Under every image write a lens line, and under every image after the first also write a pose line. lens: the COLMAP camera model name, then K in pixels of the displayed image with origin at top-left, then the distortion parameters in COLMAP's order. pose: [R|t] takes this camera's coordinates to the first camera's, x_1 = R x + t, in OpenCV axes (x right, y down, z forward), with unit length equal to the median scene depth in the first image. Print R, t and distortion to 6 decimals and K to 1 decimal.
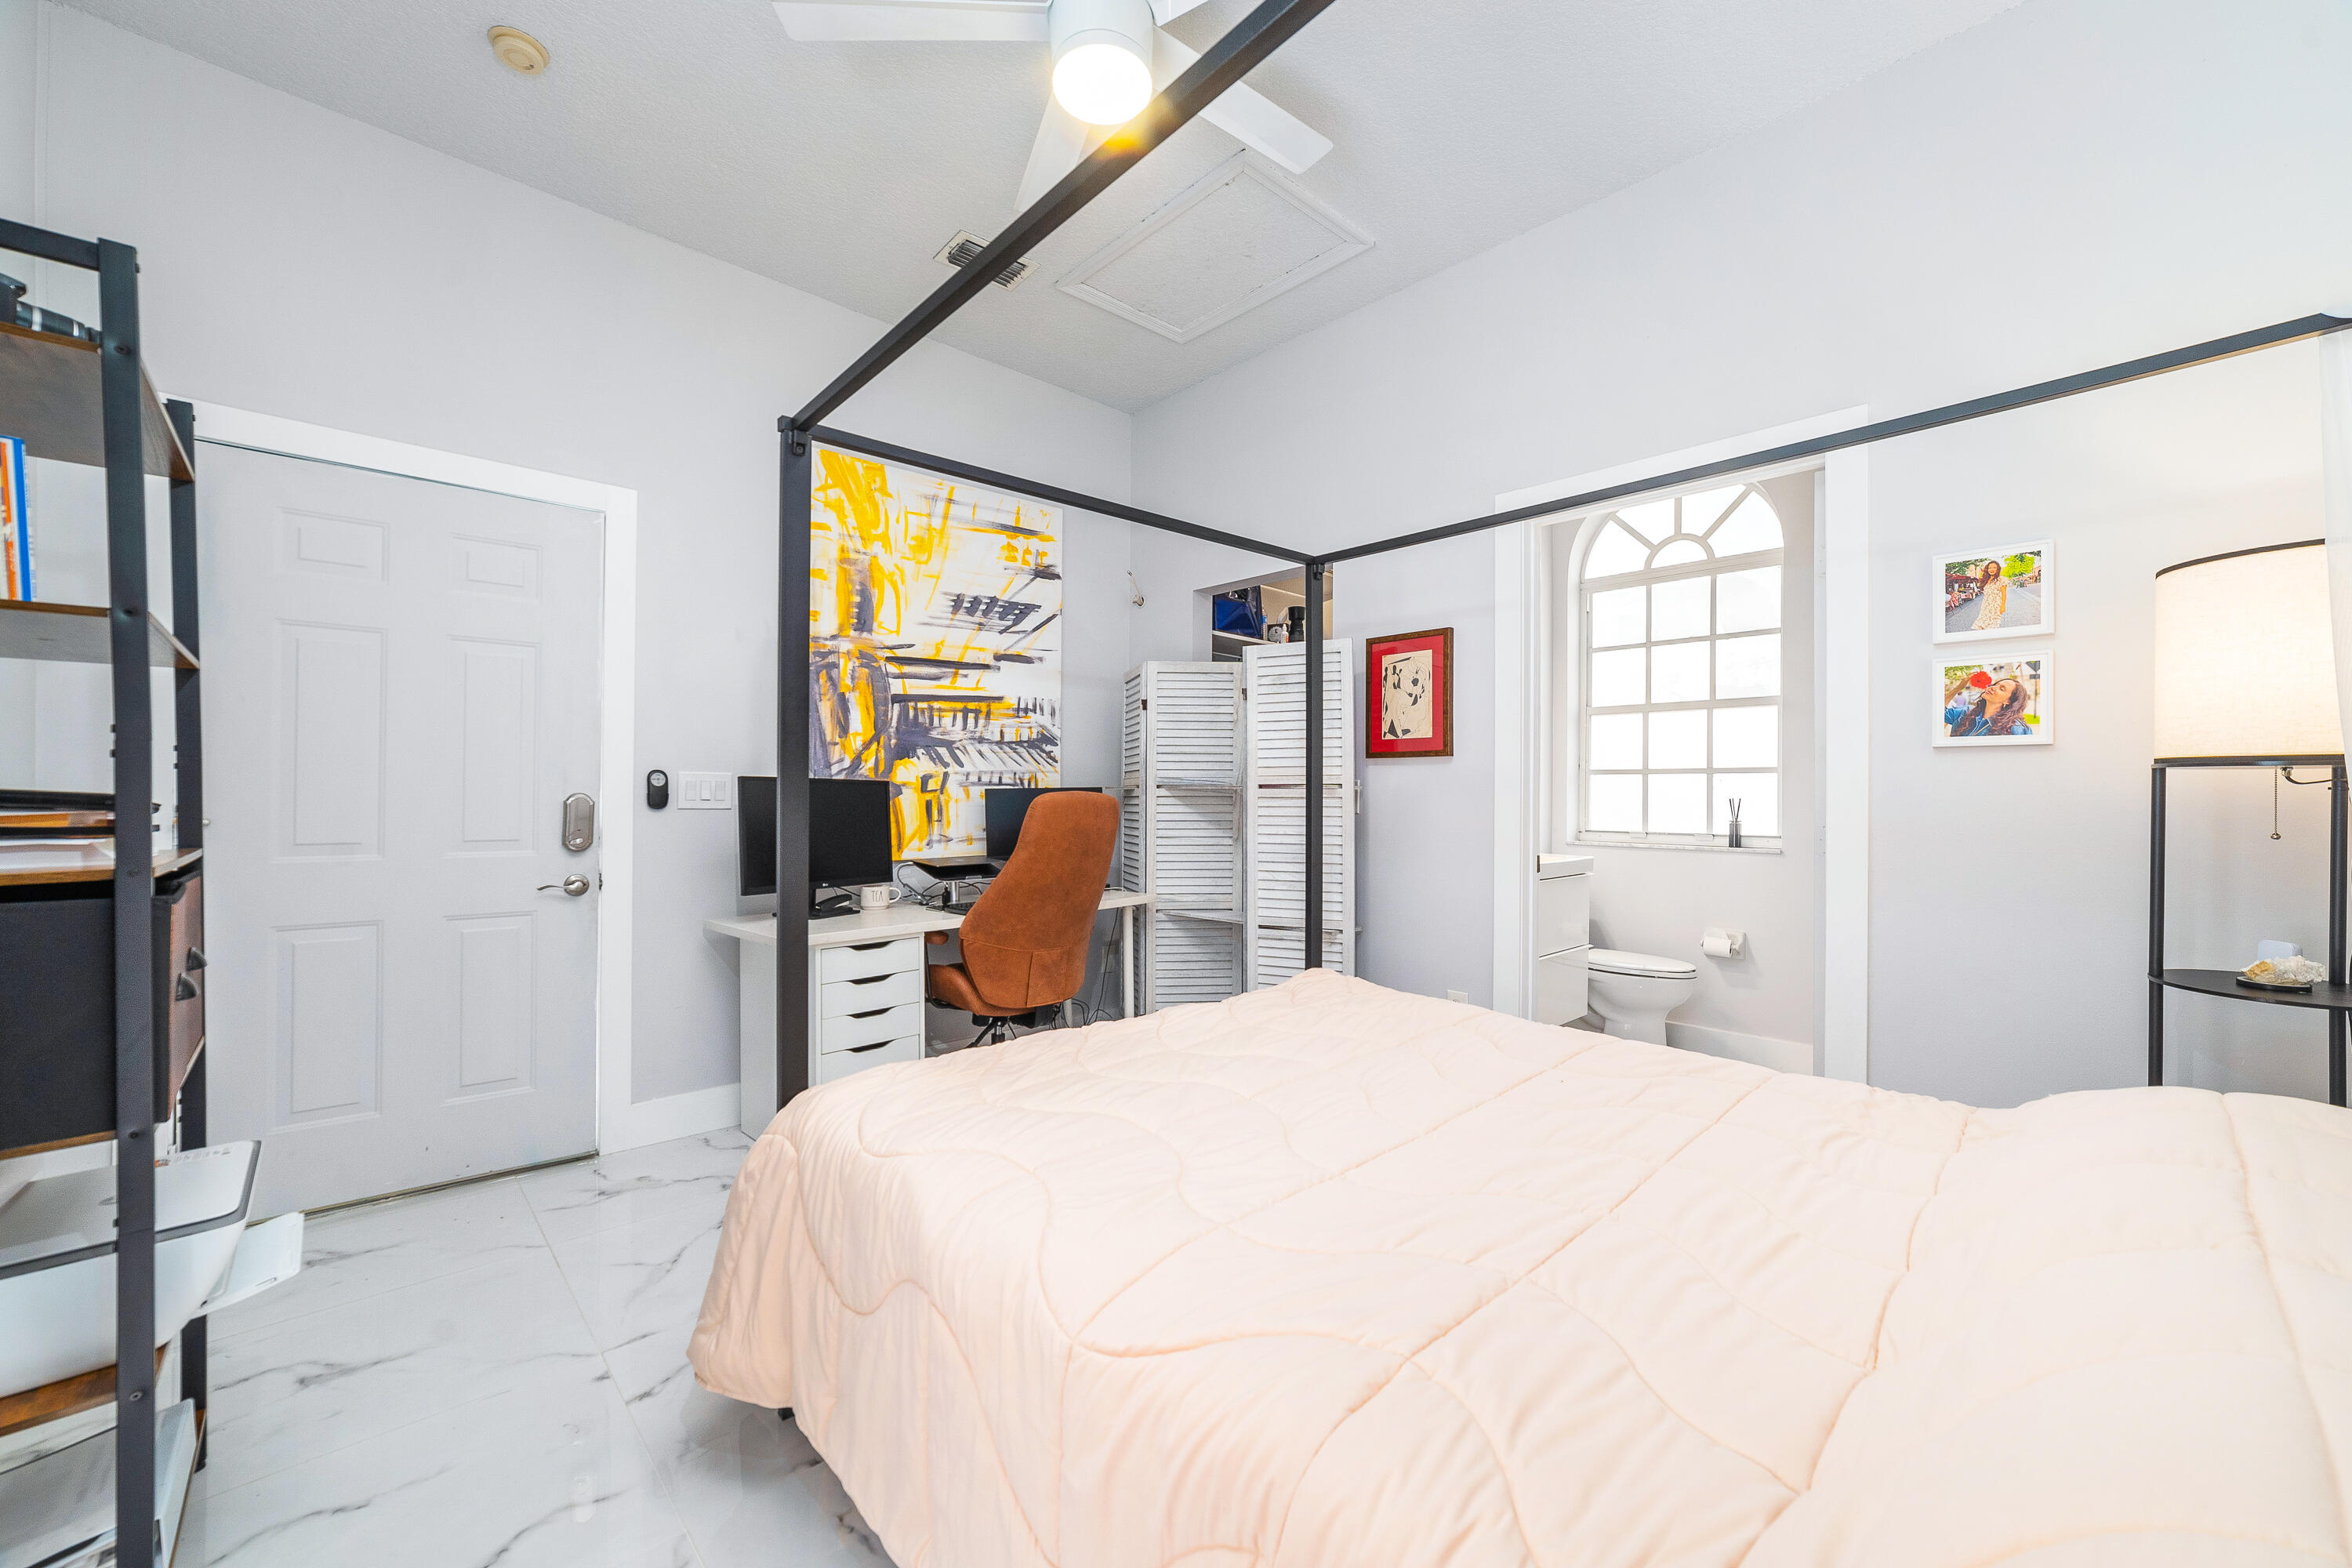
lens RADIAL K [[925.0, 0, 1178.5], [0, 925.0, 790.0], [0, 0, 1]] dist [0.000392, 0.000311]
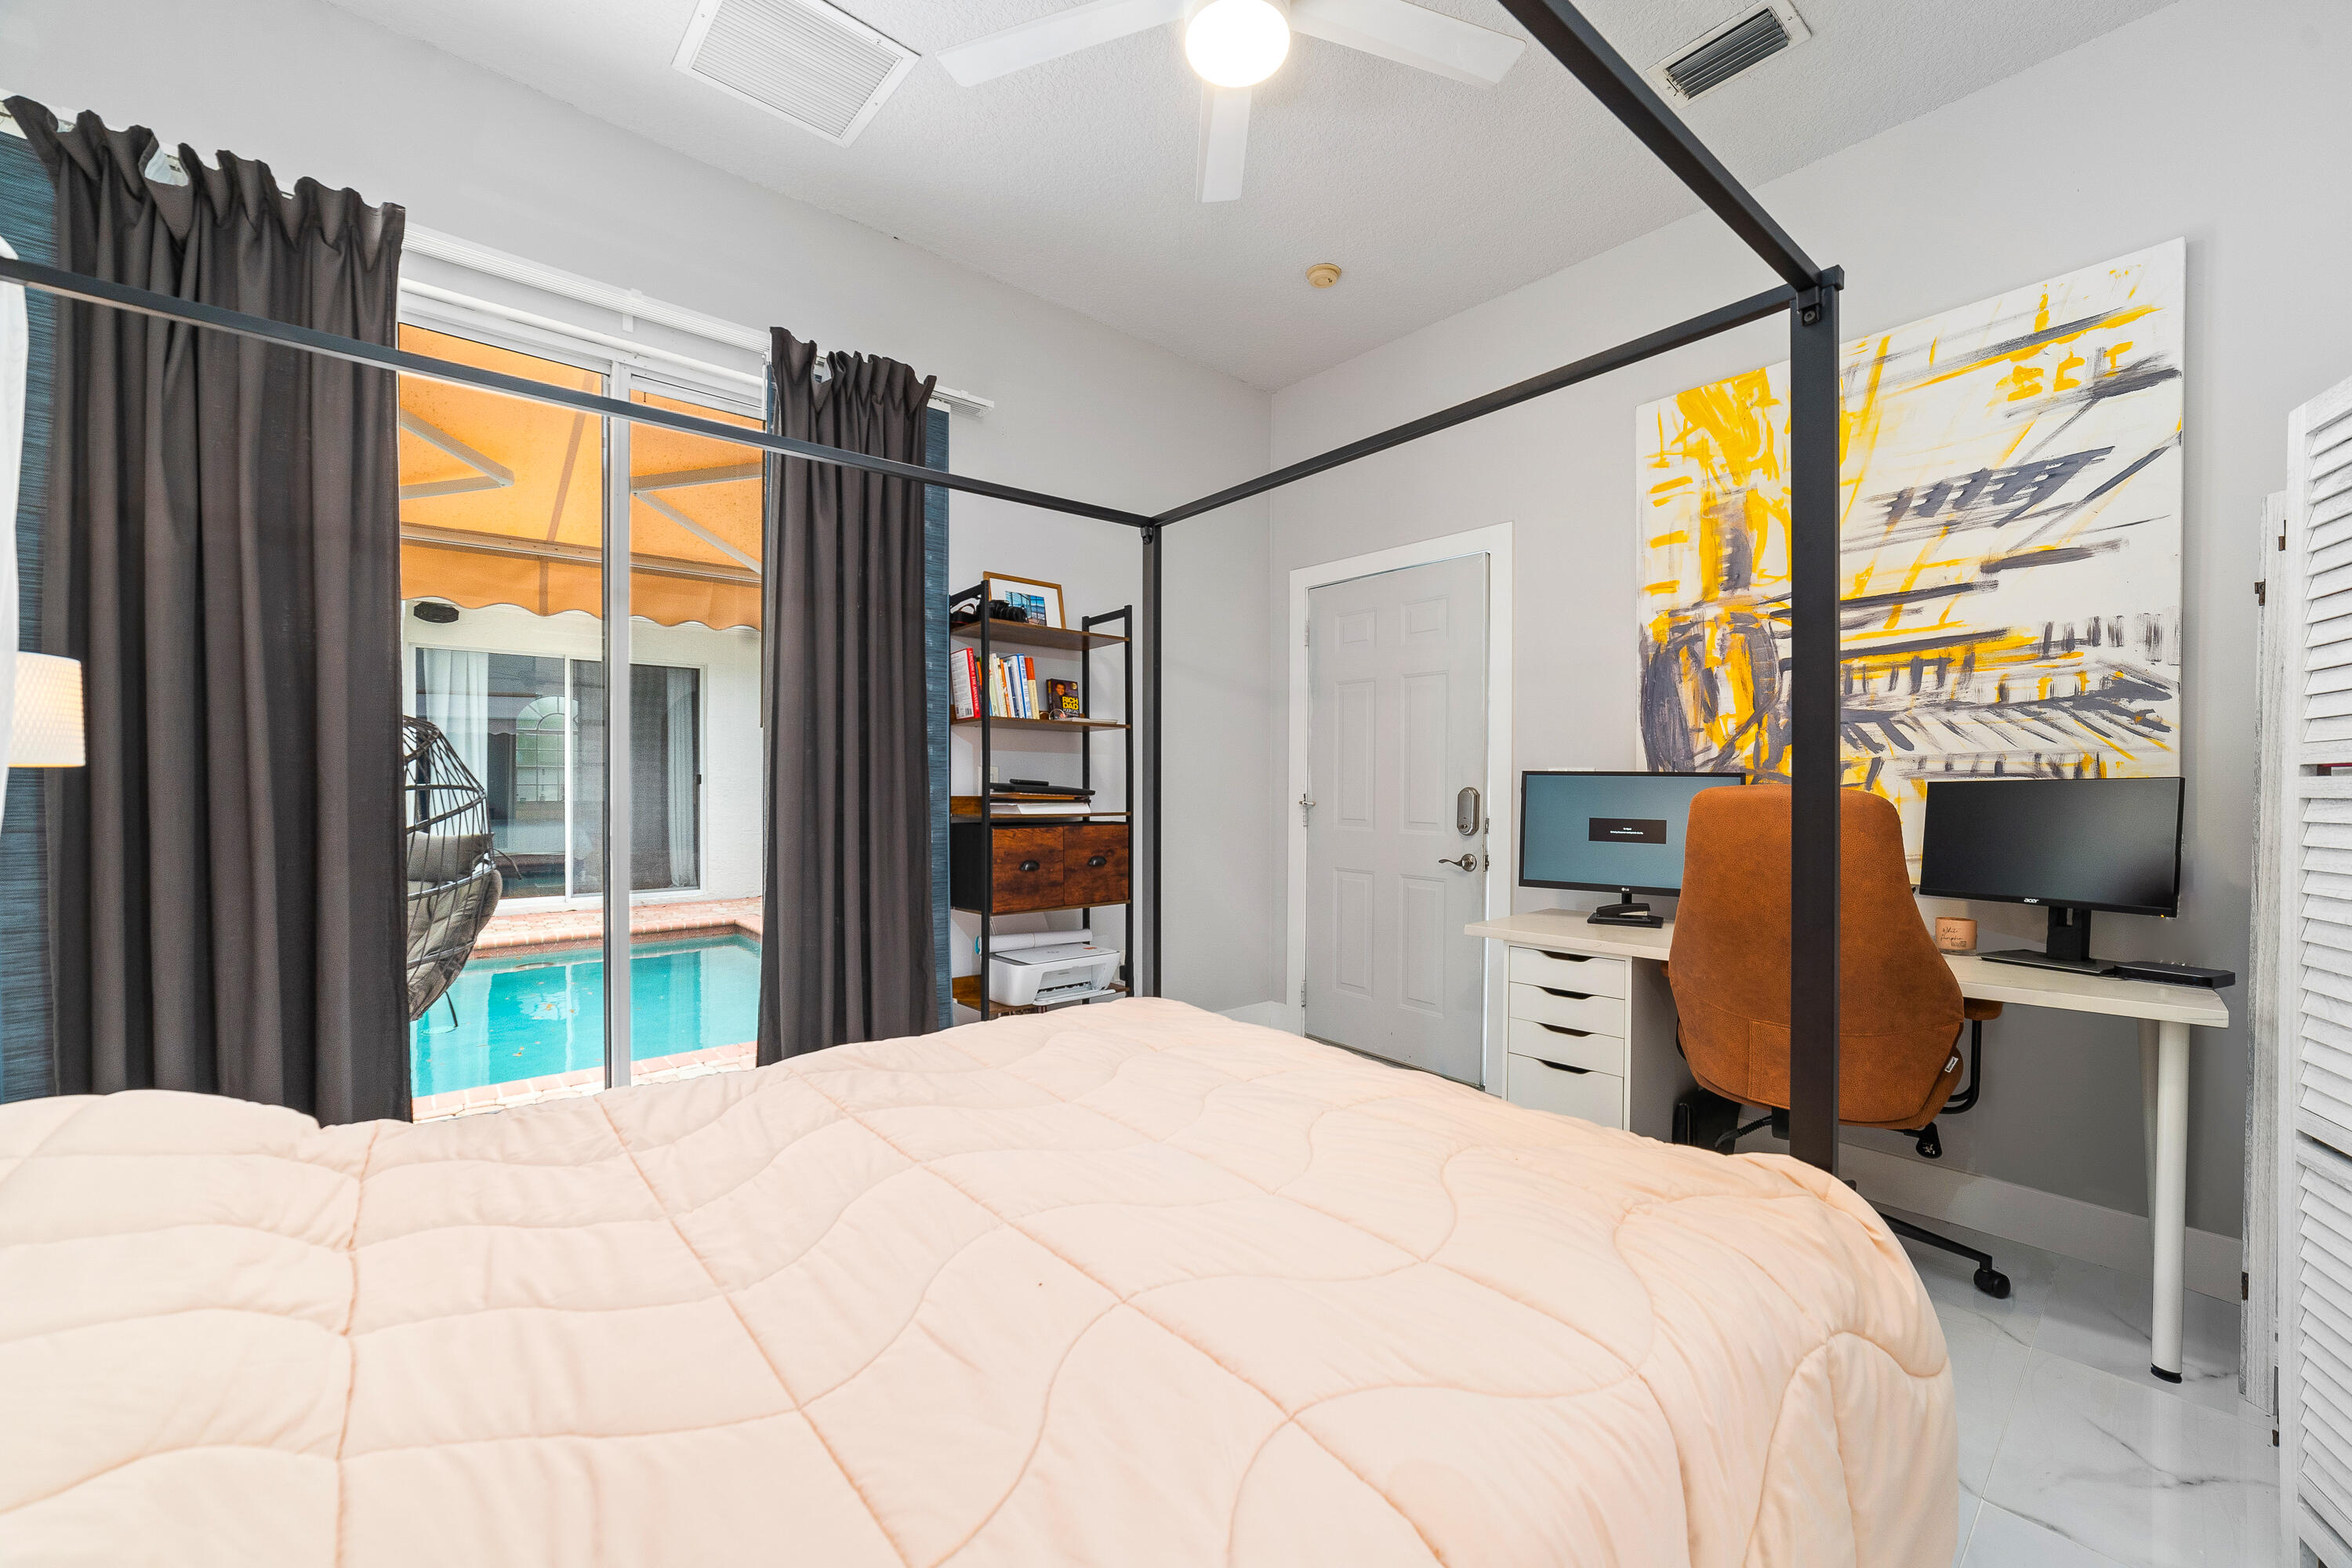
lens RADIAL K [[925.0, 0, 1178.5], [0, 925.0, 790.0], [0, 0, 1]] dist [0.000392, 0.000311]
pose [[-0.039303, 0.004240, -0.999218, 0.449129], [0.001827, 0.999990, 0.004172, 0.000541], [0.999226, -0.001662, -0.039310, 0.500442]]
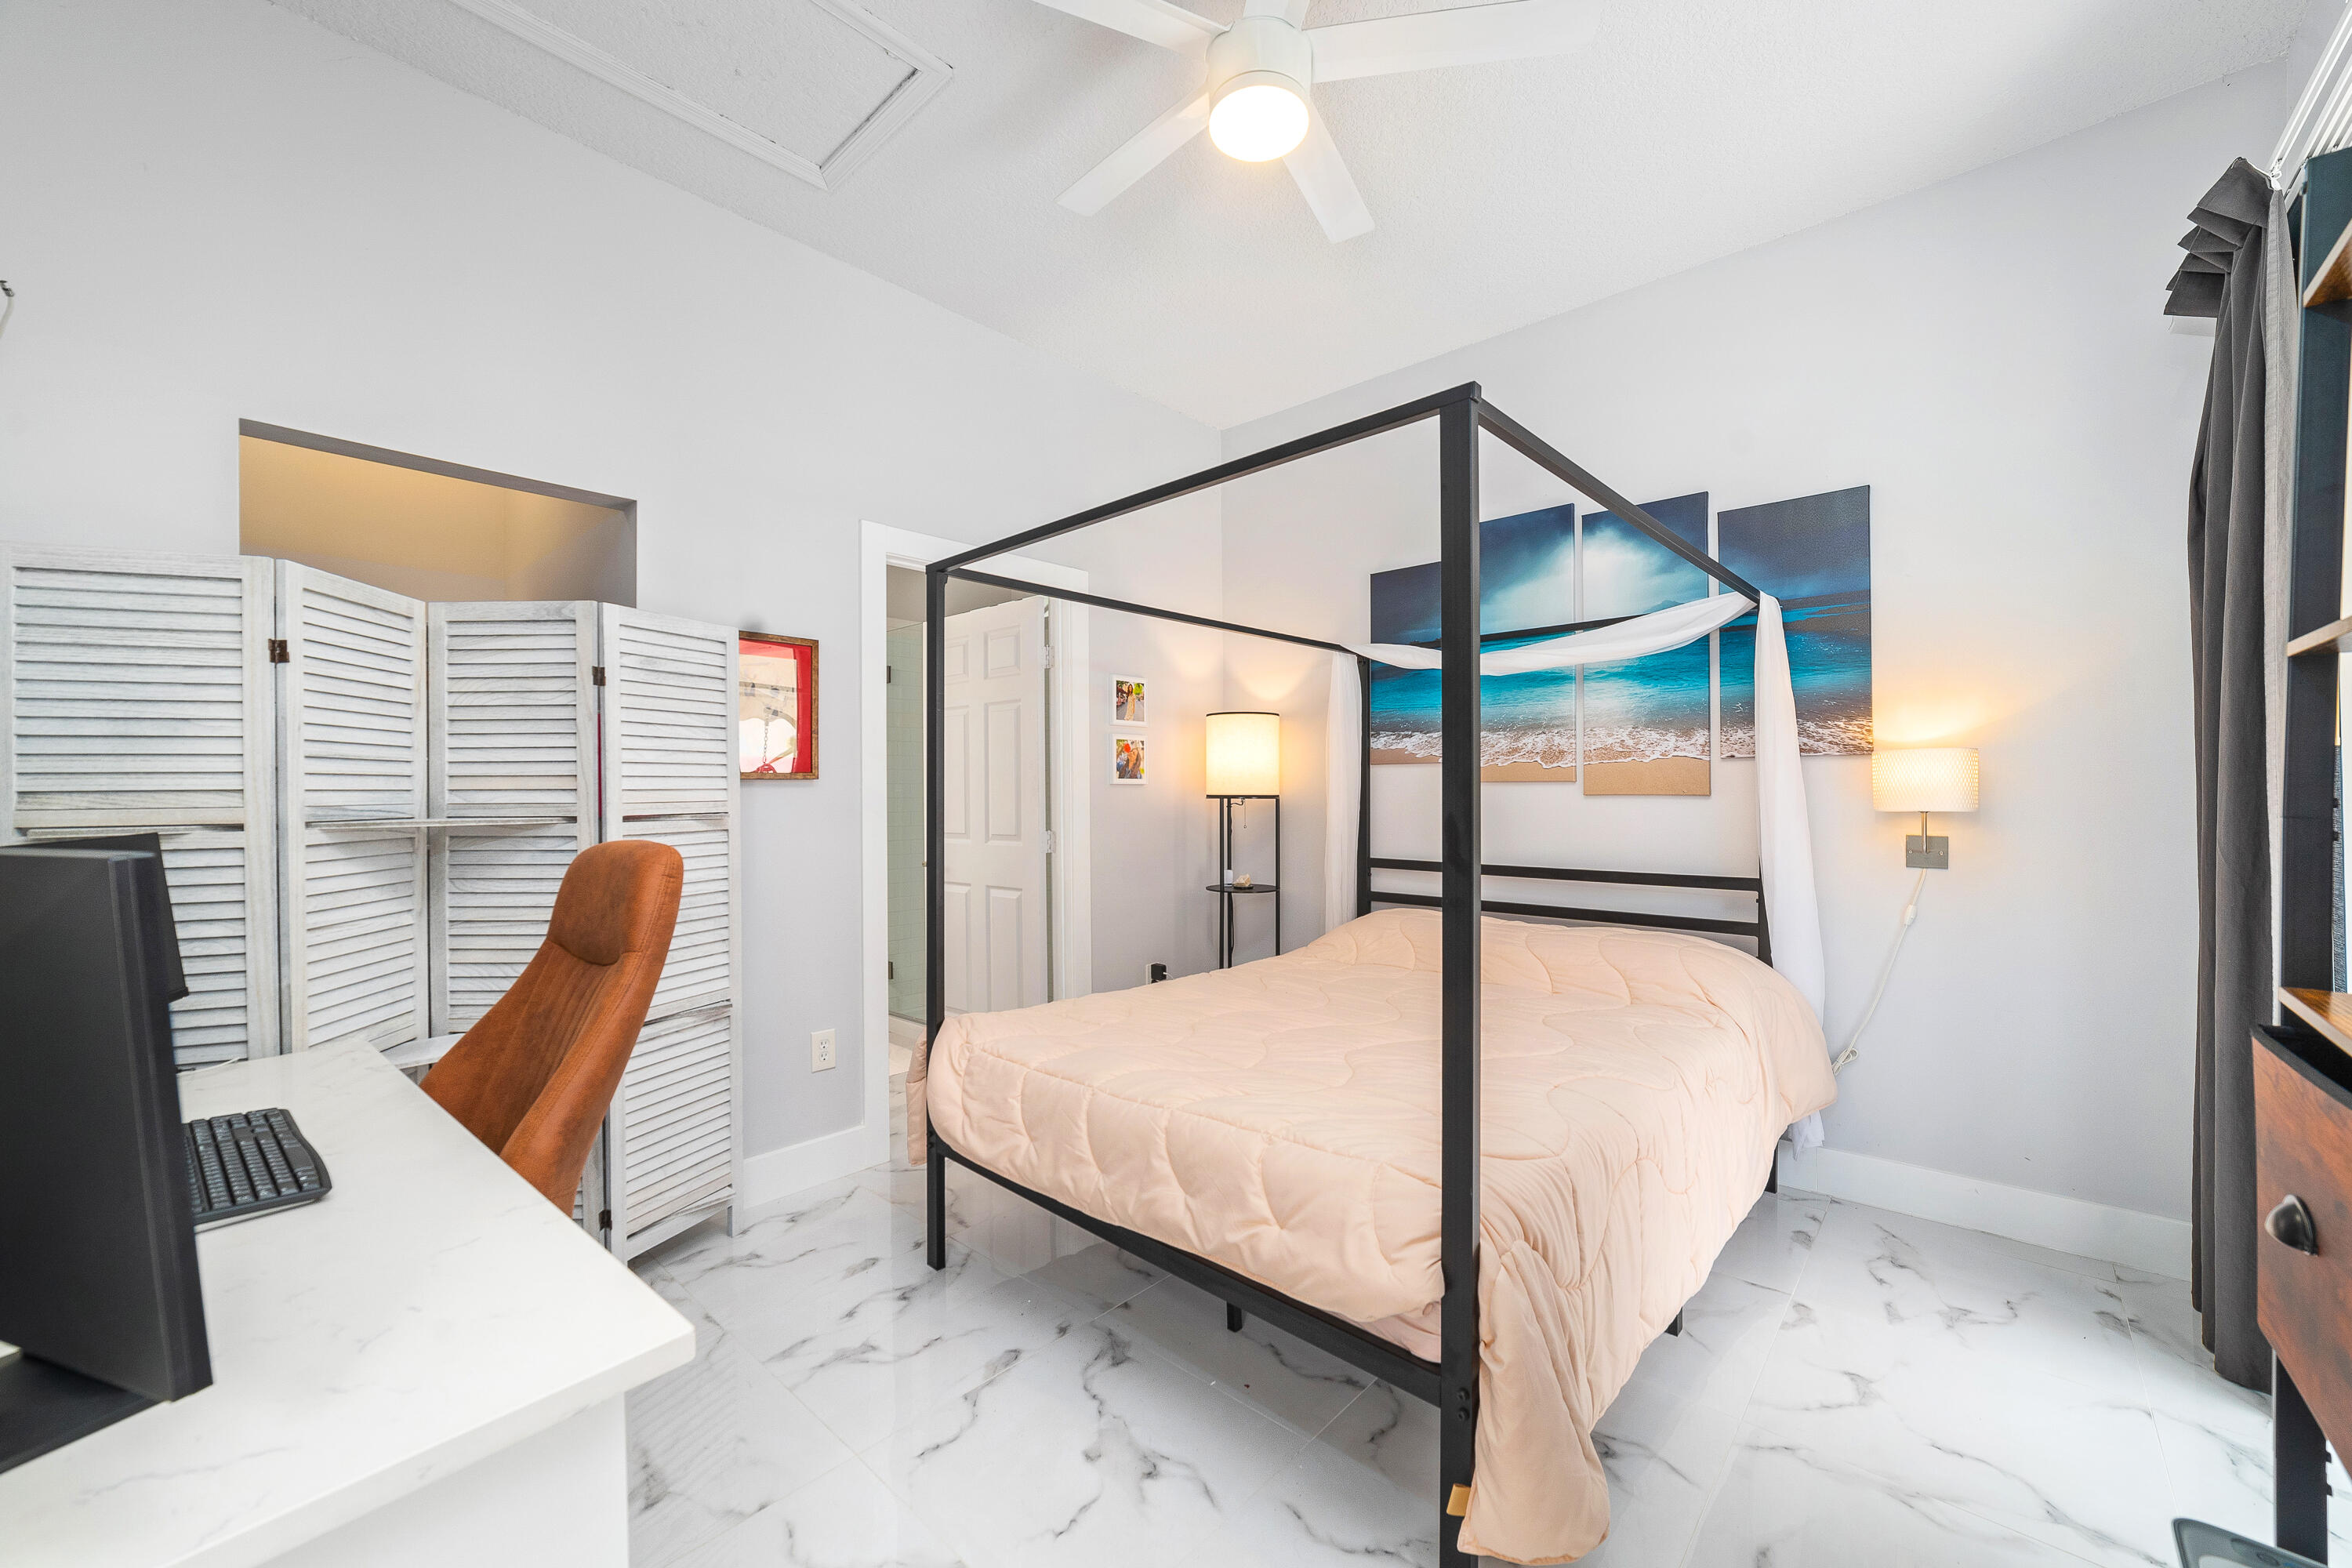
lens RADIAL K [[925.0, 0, 1178.5], [0, 925.0, 790.0], [0, 0, 1]] dist [0.000392, 0.000311]
pose [[-0.076615, -0.004772, 0.997049, -0.557727], [-0.001542, 0.999988, 0.004668, -0.026251], [-0.997060, -0.001180, -0.076621, 0.604656]]
